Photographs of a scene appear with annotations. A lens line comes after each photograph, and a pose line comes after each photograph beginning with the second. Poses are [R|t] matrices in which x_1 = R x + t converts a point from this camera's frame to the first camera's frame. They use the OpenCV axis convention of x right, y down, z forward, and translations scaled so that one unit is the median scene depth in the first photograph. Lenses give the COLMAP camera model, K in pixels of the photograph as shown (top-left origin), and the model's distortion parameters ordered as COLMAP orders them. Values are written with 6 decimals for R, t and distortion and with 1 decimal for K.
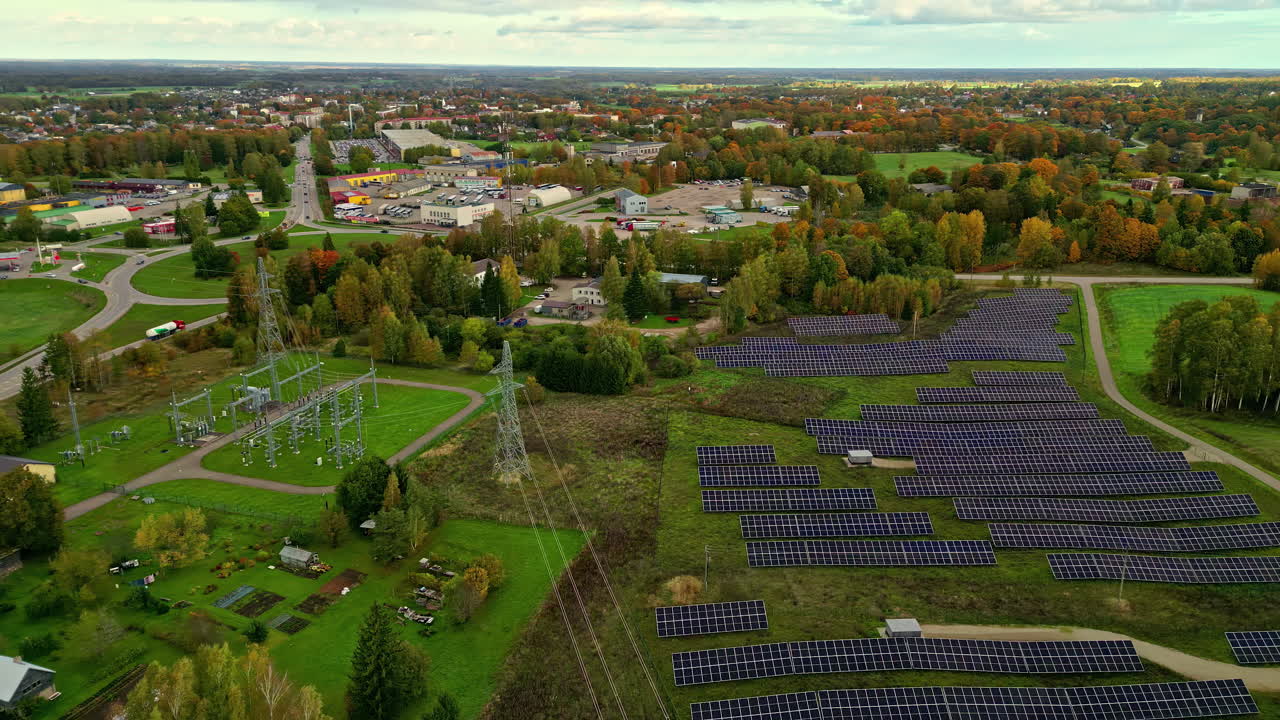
lens RADIAL K [[939.4, 0, 646.3], [0, 939.4, 365.3], [0, 0, 1]] dist [0.078732, -0.075711]
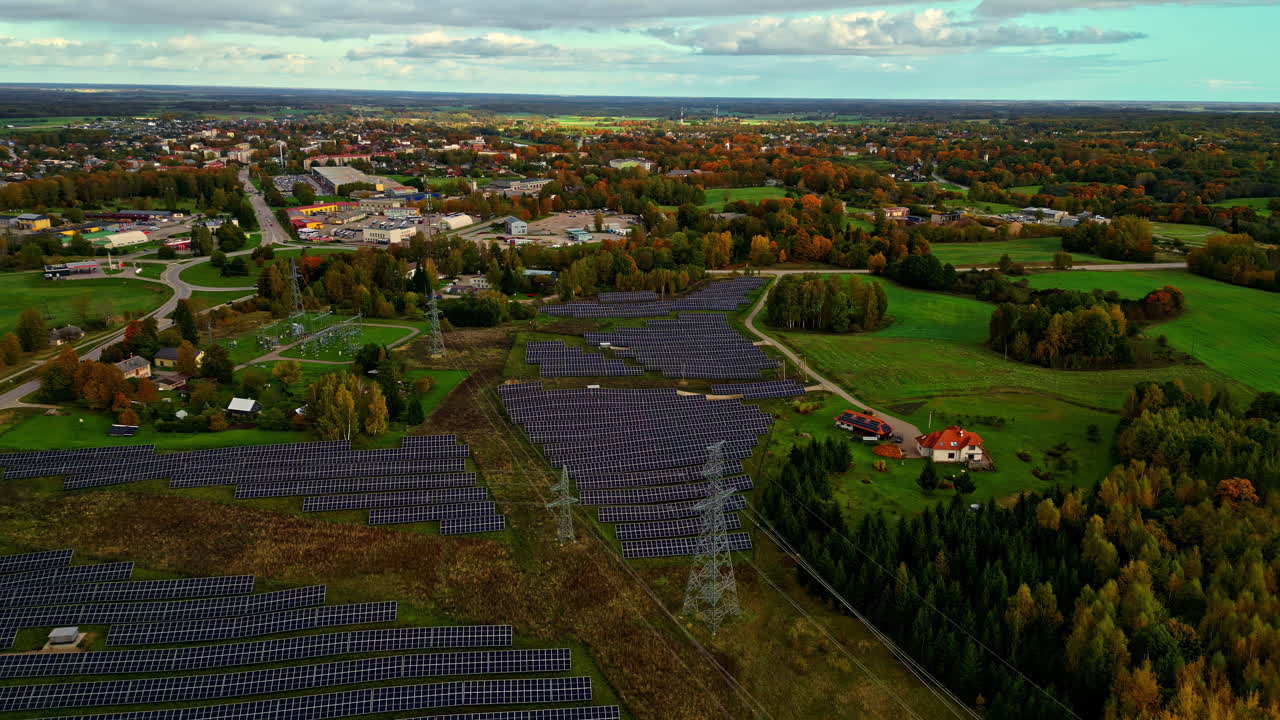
lens RADIAL K [[938.2, 0, 659.7], [0, 938.2, 358.3], [0, 0, 1]] dist [0.060364, -0.067174]
pose [[0.994361, -0.019255, 0.104287, 0.045753], [0.022607, 0.999262, -0.031059, 0.069380], [-0.103612, 0.033241, 0.994062, -0.394220]]
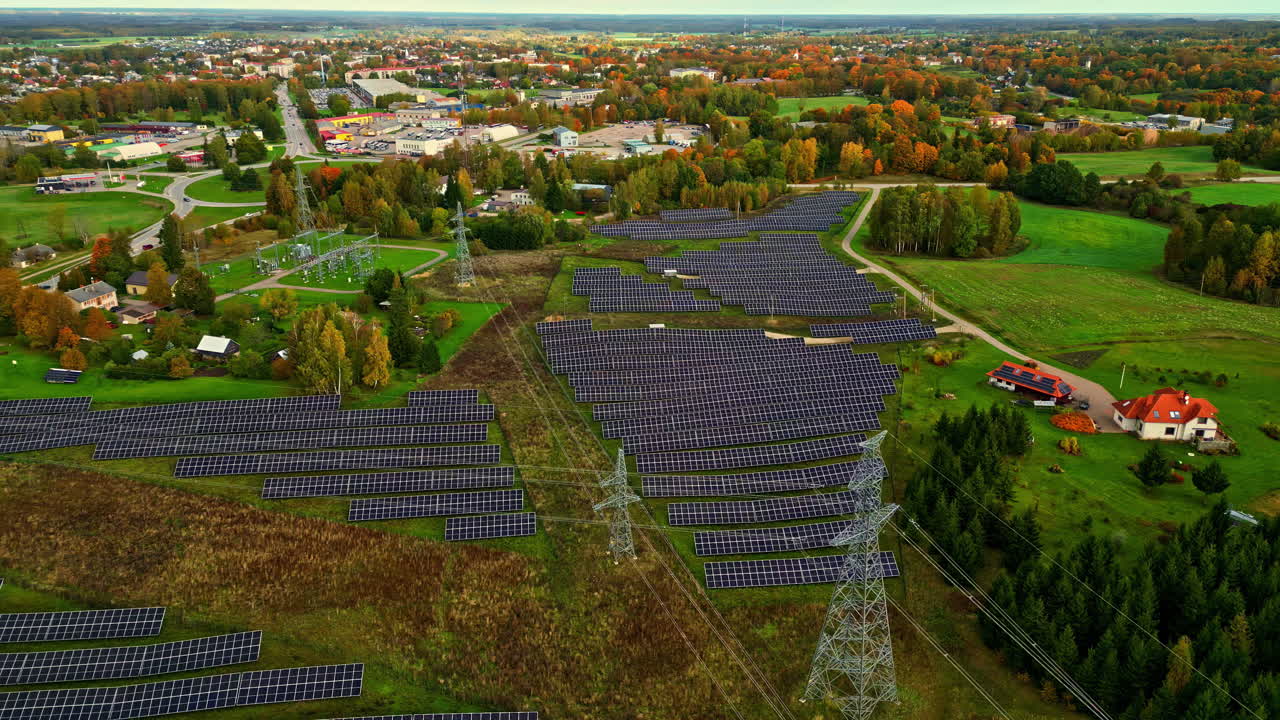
lens RADIAL K [[939.4, 0, 646.3], [0, 939.4, 365.3], [0, 0, 1]] dist [0.078732, -0.075711]
pose [[0.999409, -0.015475, 0.030707, 0.045701], [0.013916, 0.998635, 0.050341, 0.063656], [-0.031444, -0.049884, 0.998260, -0.252333]]
